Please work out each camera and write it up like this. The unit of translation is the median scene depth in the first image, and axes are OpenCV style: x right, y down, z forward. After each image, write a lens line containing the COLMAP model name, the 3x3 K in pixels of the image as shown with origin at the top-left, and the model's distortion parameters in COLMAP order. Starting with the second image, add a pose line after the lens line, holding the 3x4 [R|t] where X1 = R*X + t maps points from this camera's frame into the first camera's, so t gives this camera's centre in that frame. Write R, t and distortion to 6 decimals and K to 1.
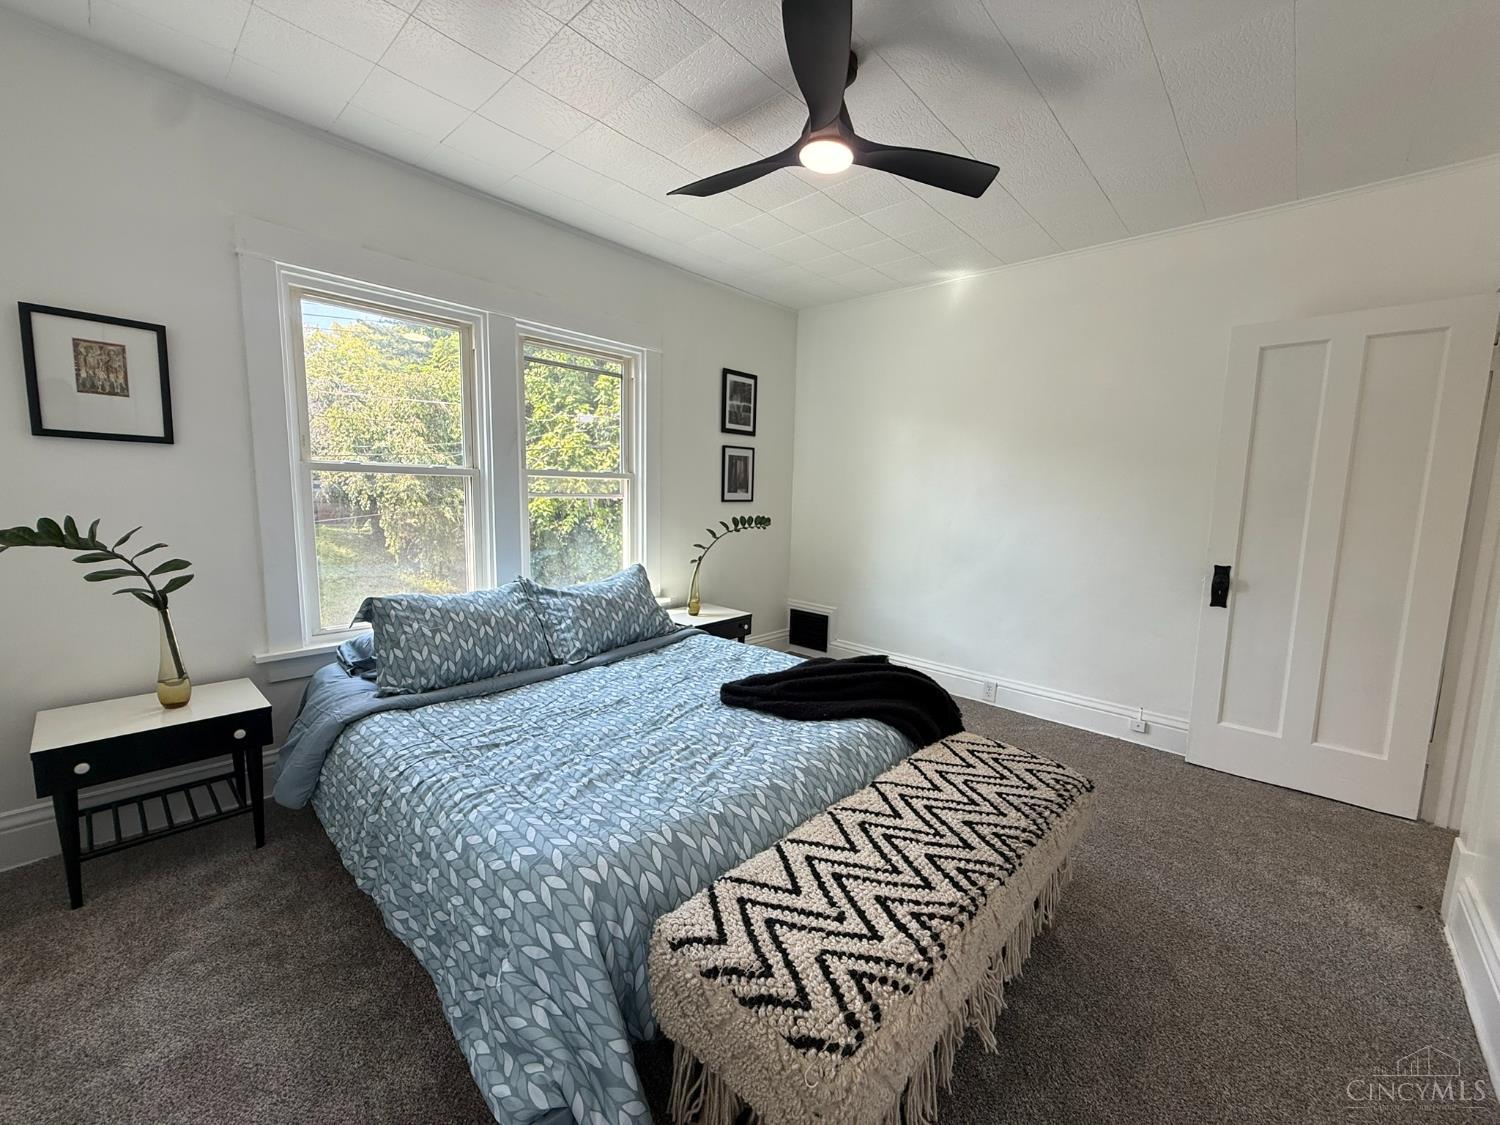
lens RADIAL K [[594.8, 0, 774.2], [0, 594.8, 561.2], [0, 0, 1]] dist [-0.000803, -0.000618]
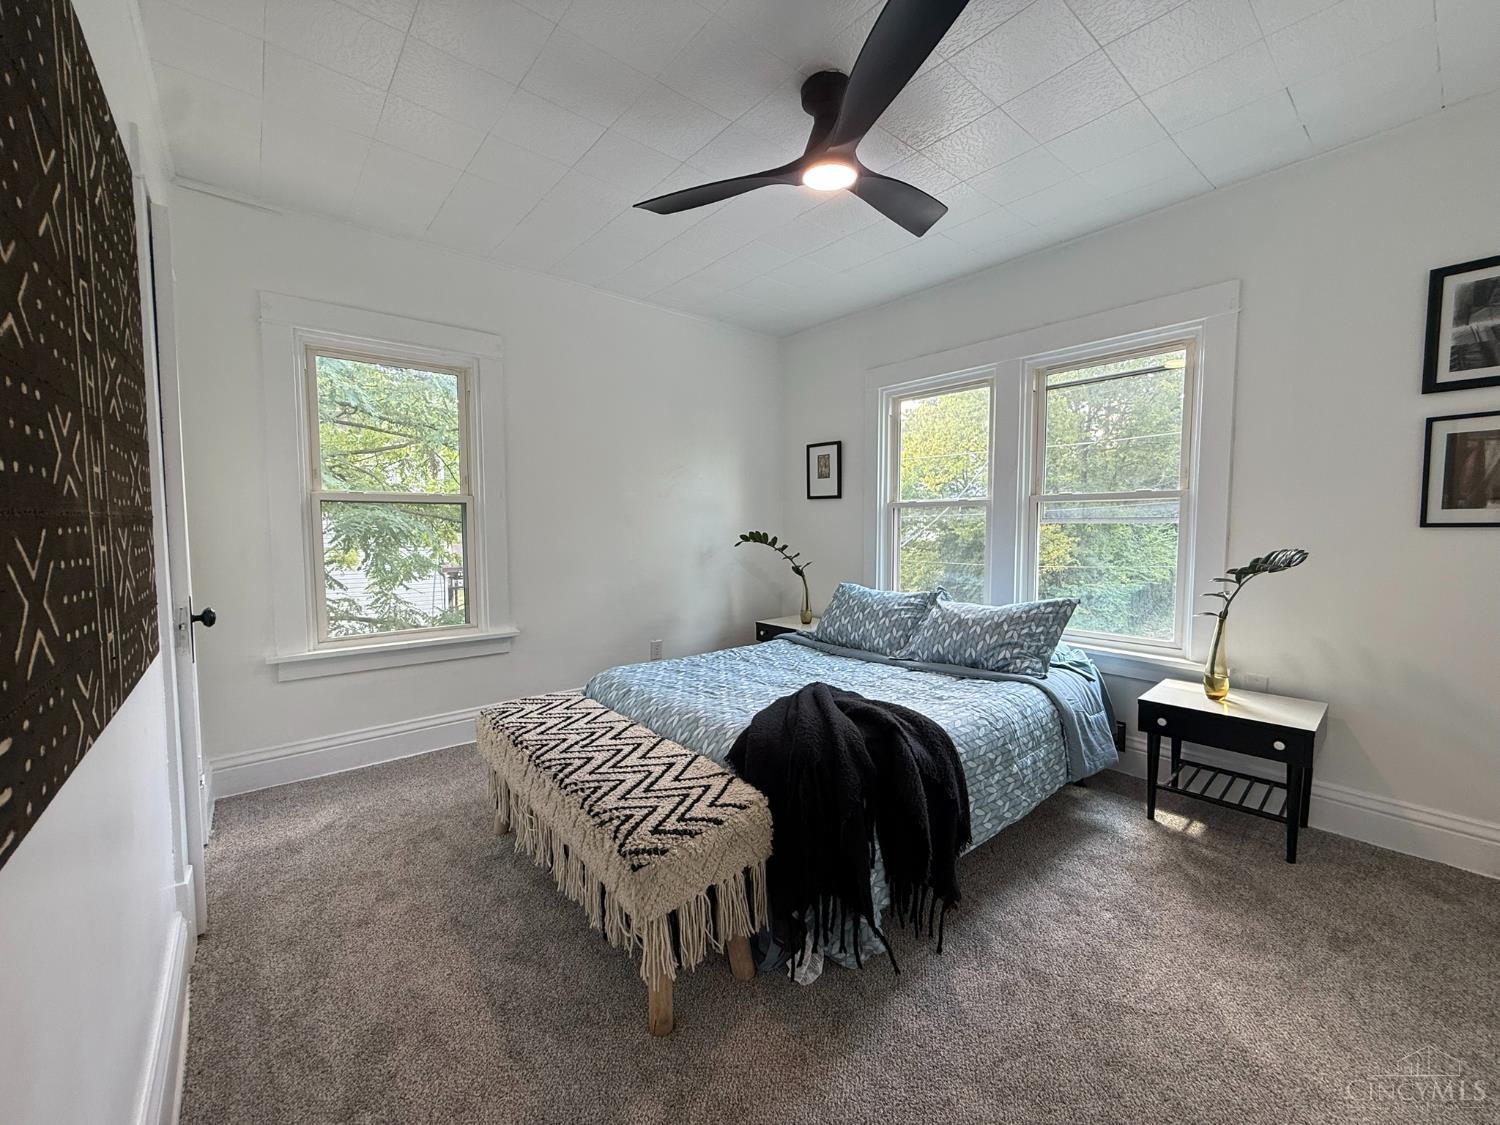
lens RADIAL K [[594.8, 0, 780.8], [0, 594.8, 611.2], [0, 0, 1]] dist [-0.000803, -0.000618]
pose [[-0.113889, 0.140295, -0.983538, 1.160650], [-0.096892, 0.983691, 0.151536, -0.112726], [0.988757, 0.112555, -0.098439, 1.117032]]
